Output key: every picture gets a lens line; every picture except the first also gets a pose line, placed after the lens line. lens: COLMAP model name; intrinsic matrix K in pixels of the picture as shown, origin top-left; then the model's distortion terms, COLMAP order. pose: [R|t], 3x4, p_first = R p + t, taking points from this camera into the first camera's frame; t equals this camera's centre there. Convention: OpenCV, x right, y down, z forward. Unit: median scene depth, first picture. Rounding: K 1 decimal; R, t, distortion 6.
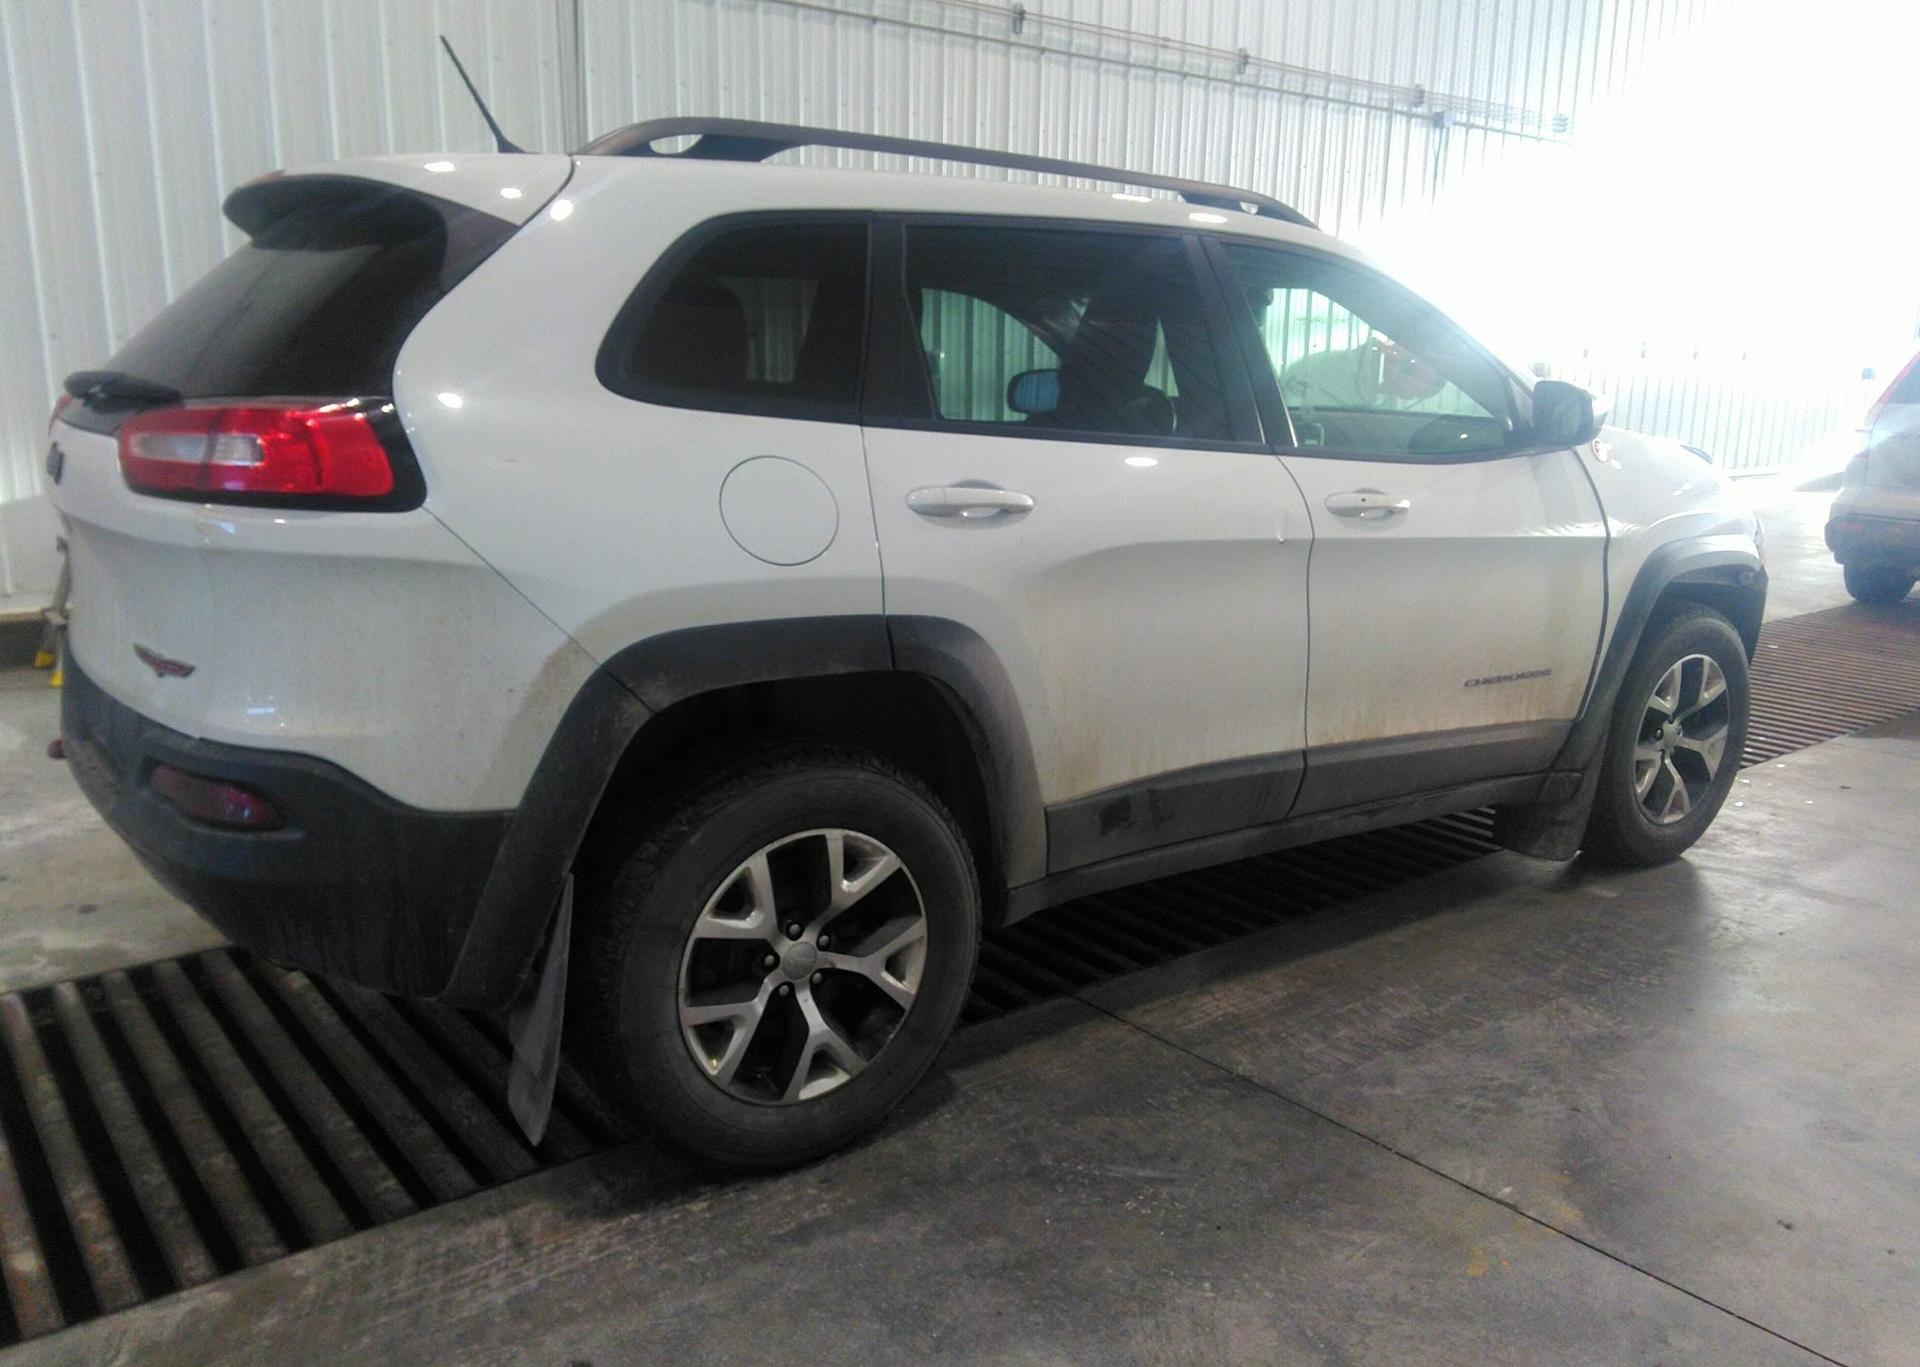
lens RADIAL K [[1463.7, 0, 960.0], [0, 1463.7, 683.5], [0, 0, 1]] dist [0.034768, -0.058700]
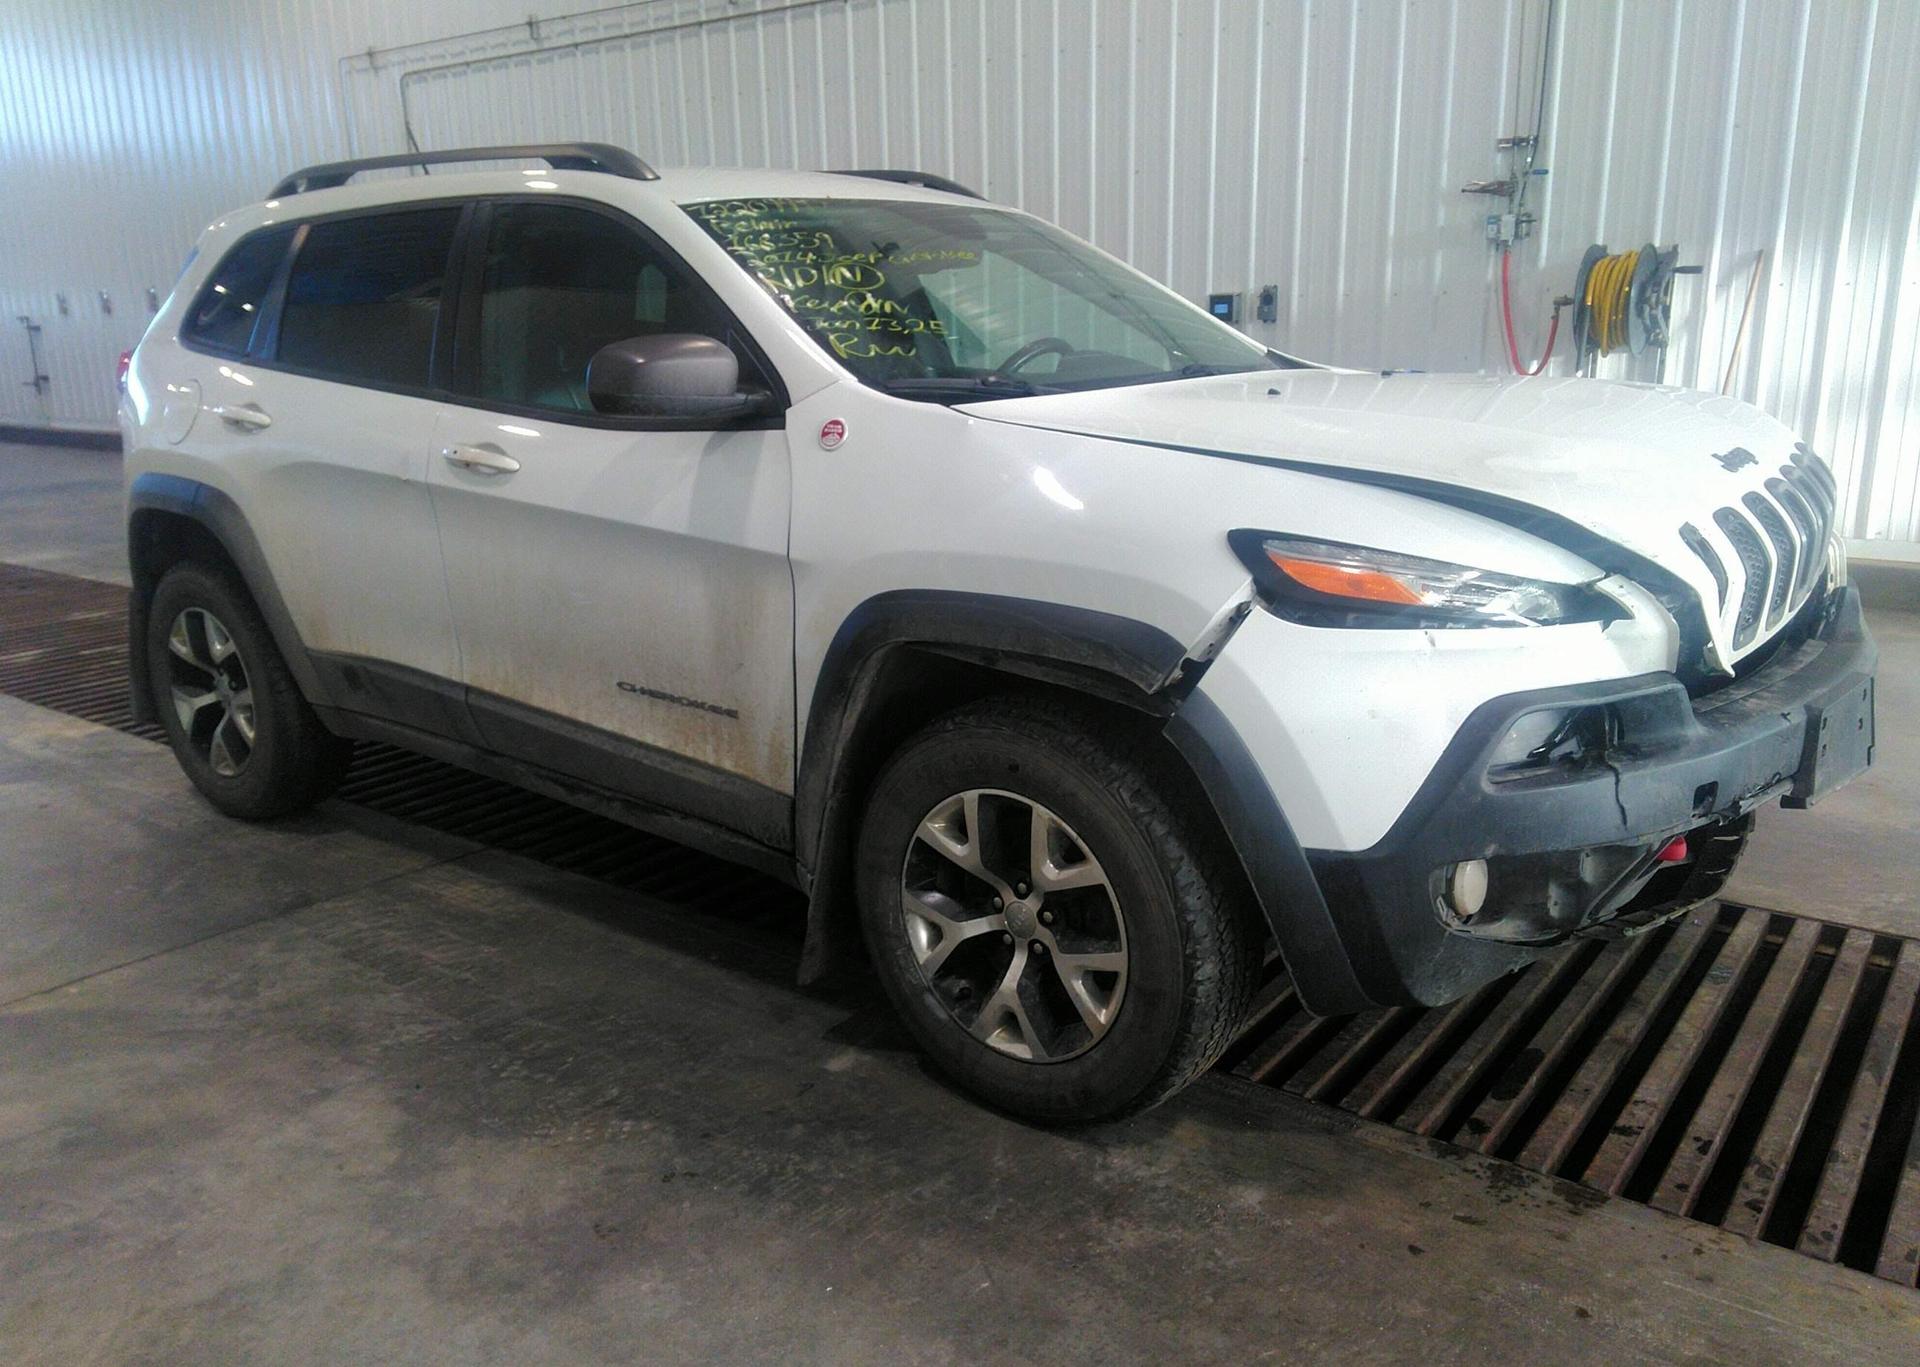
lens RADIAL K [[1509.3, 0, 1048.3], [0, 1509.3, 681.4], [0, 0, 1]] dist [0.065231, -0.096715]
pose [[0.301794, 0.217687, -0.928188, 1.479689], [-0.192360, 0.967463, 0.164354, -0.234916], [0.933766, 0.128946, 0.333849, 1.093875]]
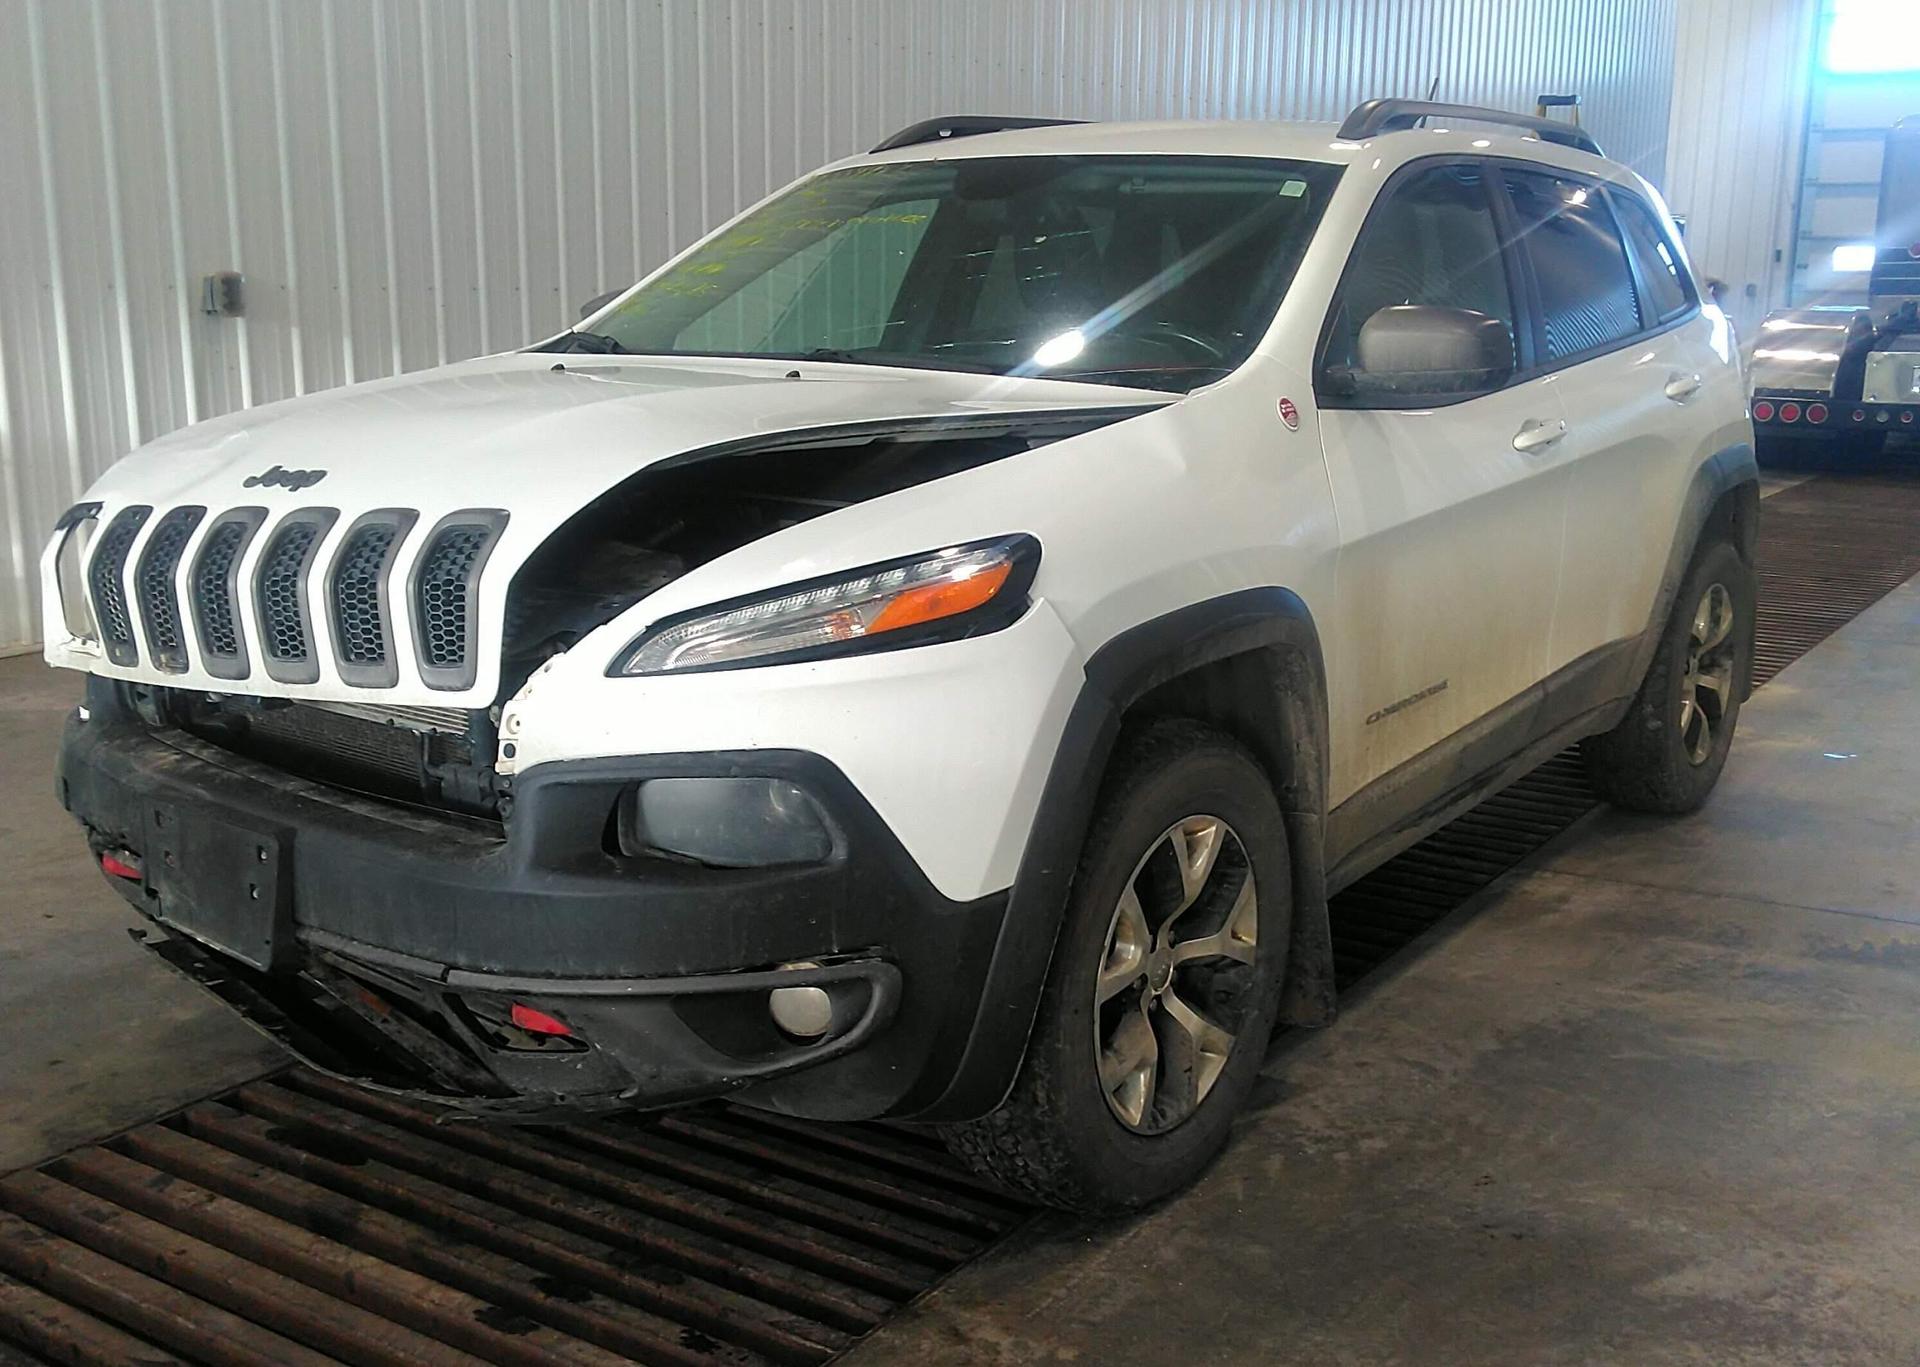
lens RADIAL K [[2017.0, 0, 960.0], [0, 2017.0, 660.3], [0, 0, 1]] dist [0.029889, -0.000246]
pose [[-0.949948, 0.036947, -0.310217, 0.725284], [-0.090197, 0.918261, 0.385566, -0.606917], [0.299106, 0.394248, -0.868968, 2.709020]]
